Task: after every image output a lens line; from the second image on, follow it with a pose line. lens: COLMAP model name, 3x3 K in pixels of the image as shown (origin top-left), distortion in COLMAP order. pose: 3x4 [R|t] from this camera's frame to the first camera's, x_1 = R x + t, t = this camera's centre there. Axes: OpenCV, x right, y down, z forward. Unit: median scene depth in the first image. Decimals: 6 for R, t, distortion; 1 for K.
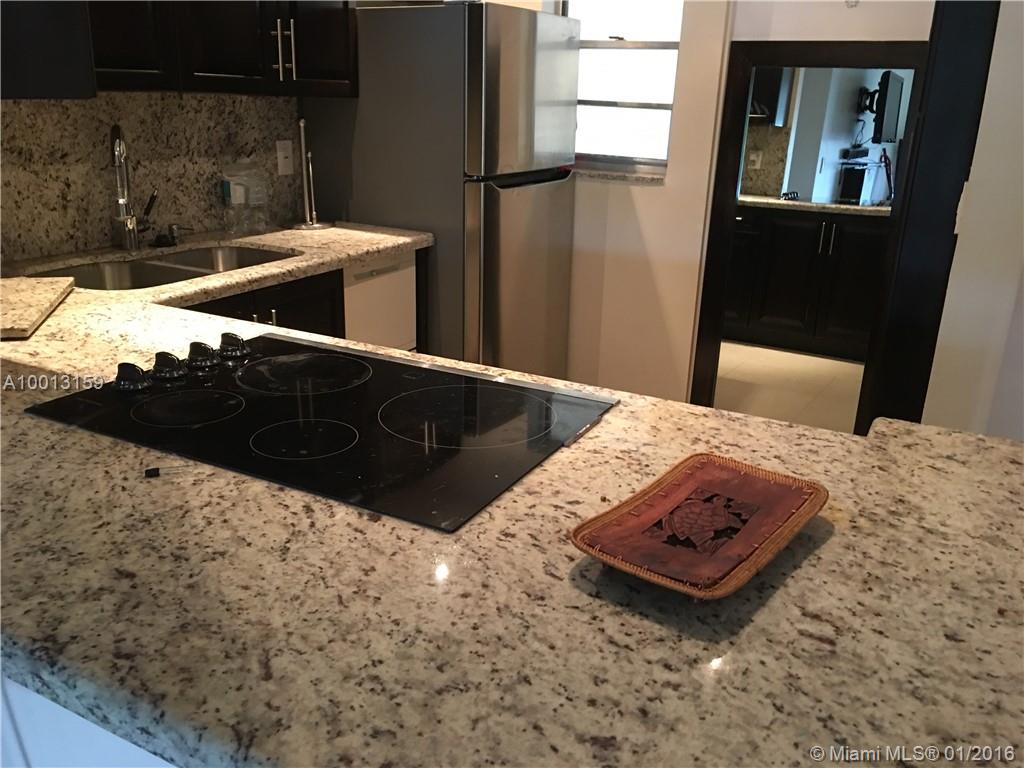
lens RADIAL K [[879.7, 0, 511.4], [0, 879.7, 385.7], [0, 0, 1]] dist [0.074216, -0.101150]
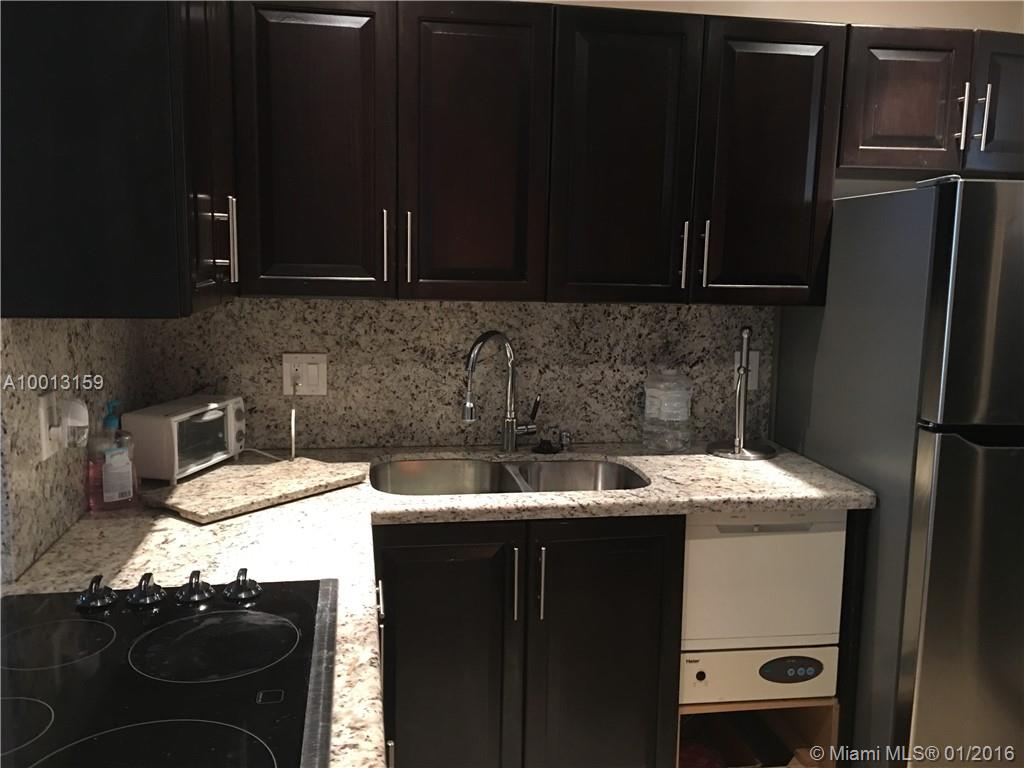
lens RADIAL K [[879.7, 0, 512.8], [0, 879.7, 382.8], [0, 0, 1]] dist [0.074216, -0.101150]
pose [[0.599466, 0.099459, -0.794197, 0.335785], [-0.253122, 0.964882, -0.070225, -0.154271], [0.759322, 0.243126, 0.603589, 0.383445]]
